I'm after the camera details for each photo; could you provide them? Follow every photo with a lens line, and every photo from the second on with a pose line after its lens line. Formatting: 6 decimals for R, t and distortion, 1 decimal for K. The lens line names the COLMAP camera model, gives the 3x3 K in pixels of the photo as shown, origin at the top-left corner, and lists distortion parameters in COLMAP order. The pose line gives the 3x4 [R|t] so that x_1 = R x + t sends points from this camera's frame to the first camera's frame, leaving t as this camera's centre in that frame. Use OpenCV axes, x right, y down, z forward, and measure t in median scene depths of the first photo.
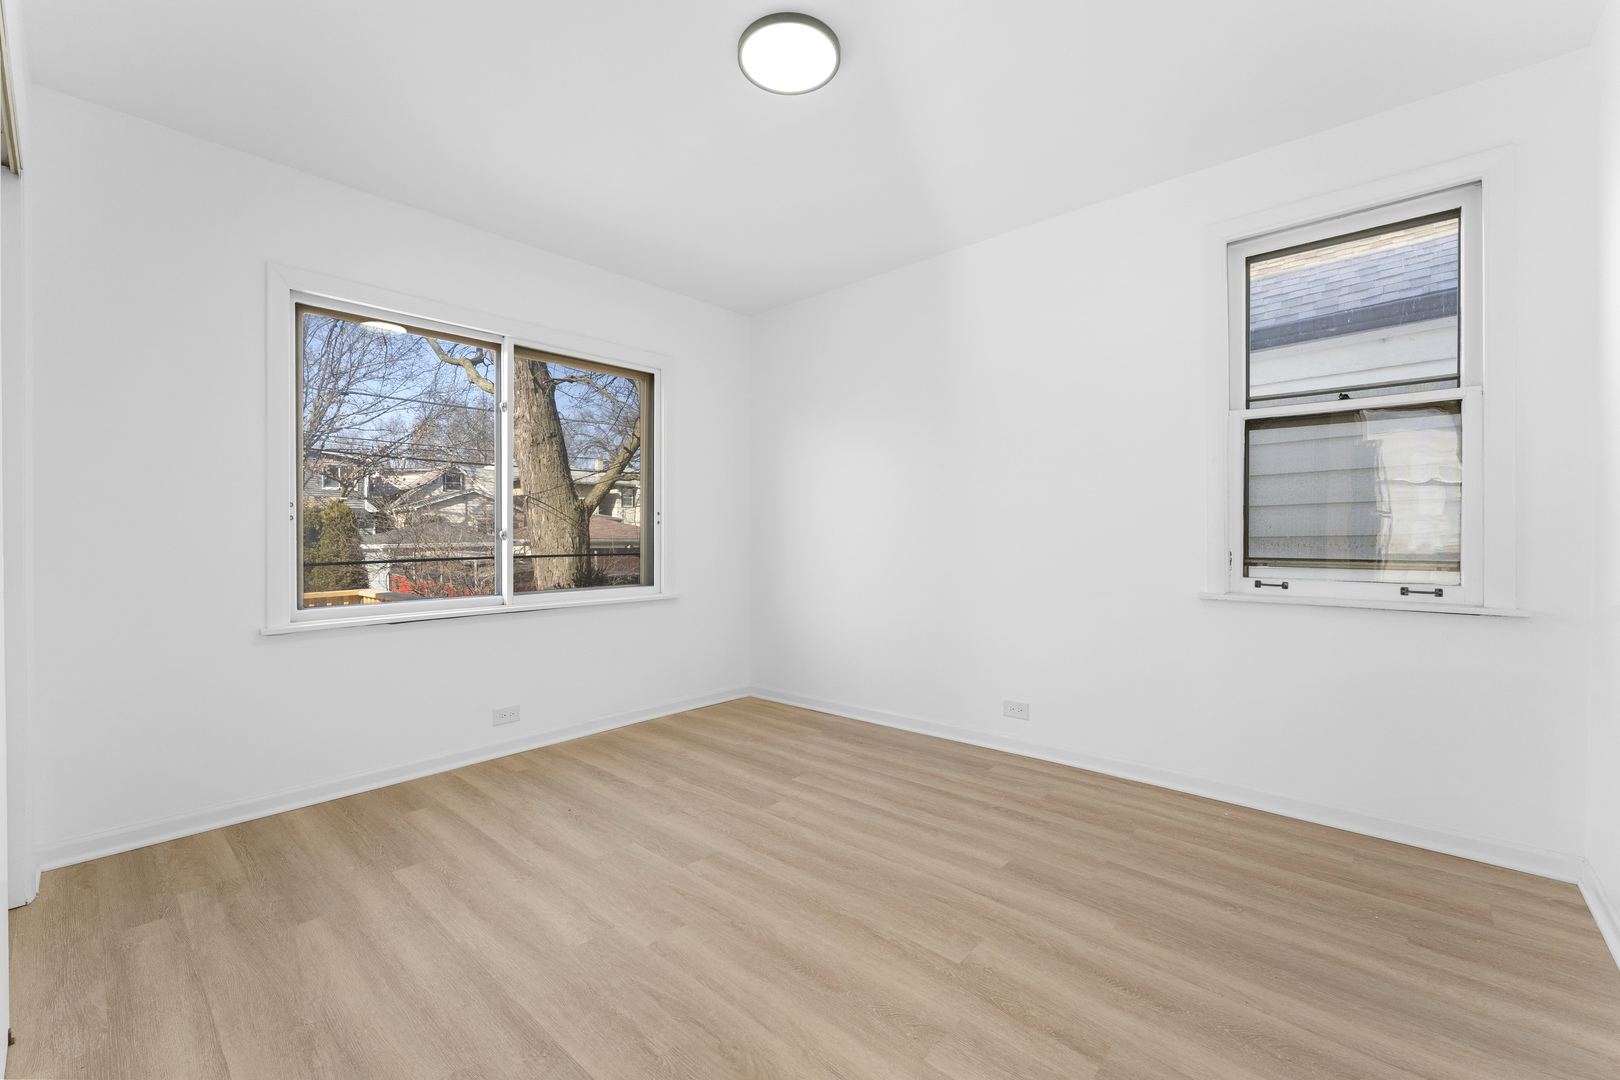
lens RADIAL K [[675.1, 0, 819.7], [0, 675.1, 549.2], [0, 0, 1]] dist [-0.007105, 0.000366]
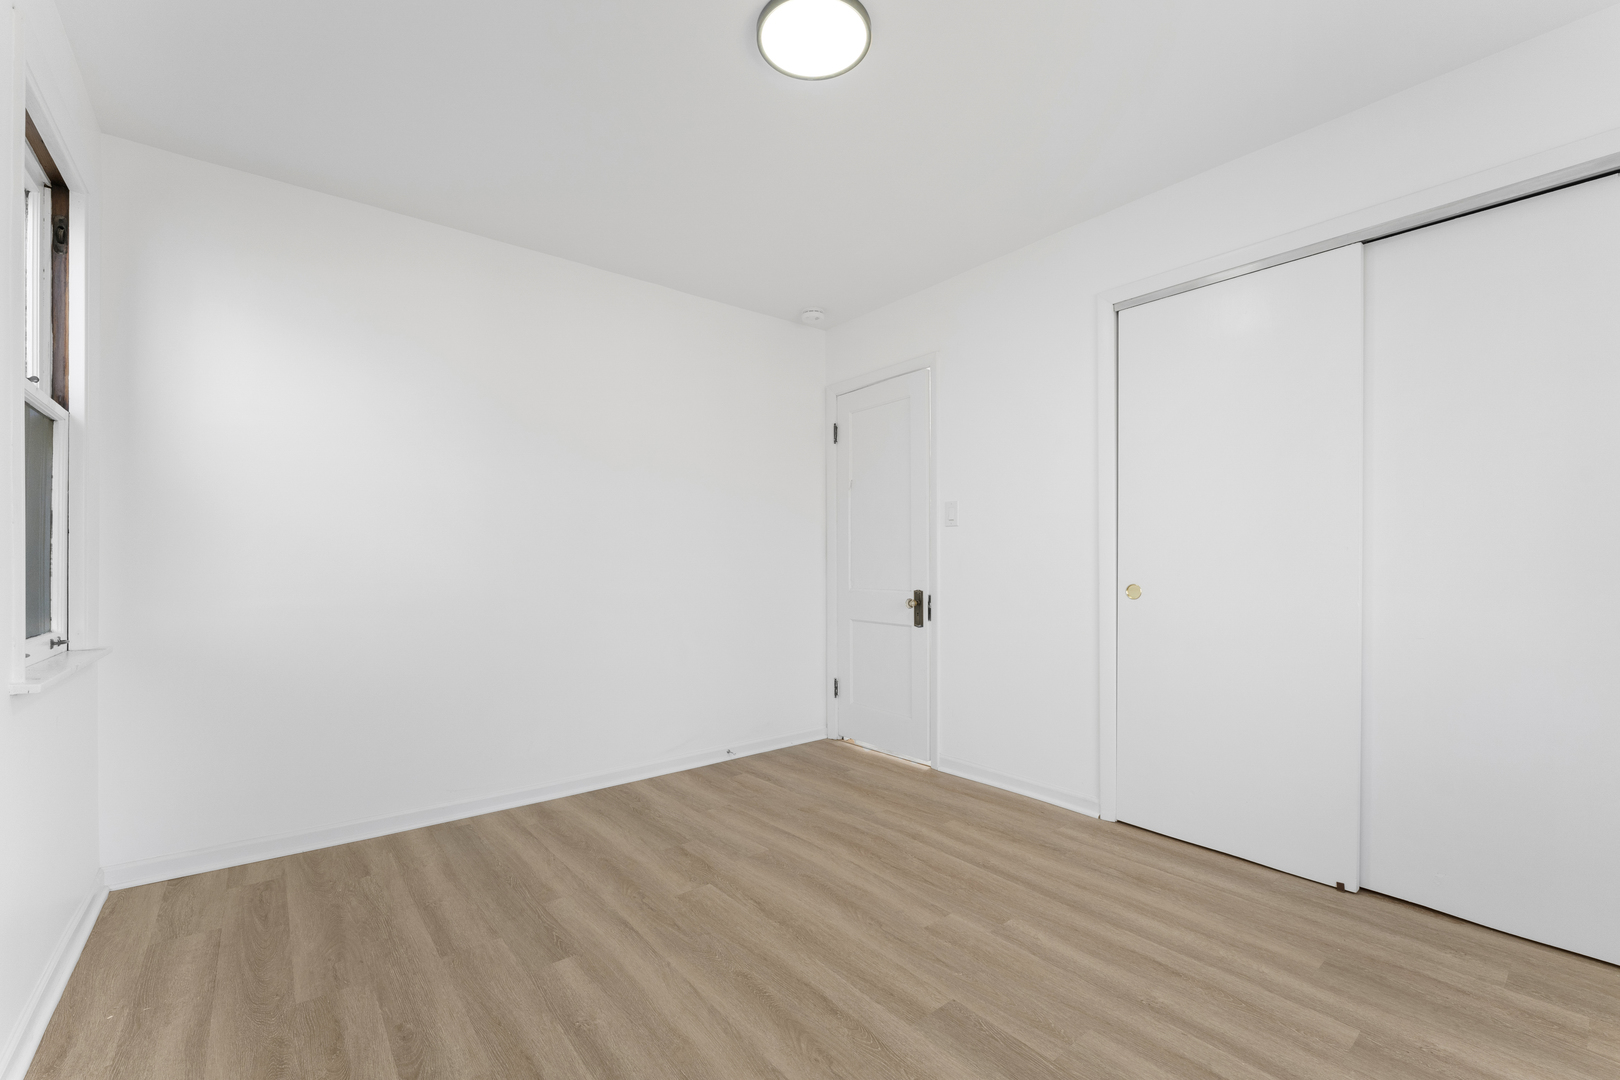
lens RADIAL K [[675.1, 0, 819.7], [0, 675.1, 549.2], [0, 0, 1]] dist [-0.007105, 0.000366]
pose [[-0.987302, 0.009884, 0.158549, -0.208516], [0.010613, 0.999937, 0.003755, -0.053249], [-0.158502, 0.005390, -0.987344, 2.058316]]
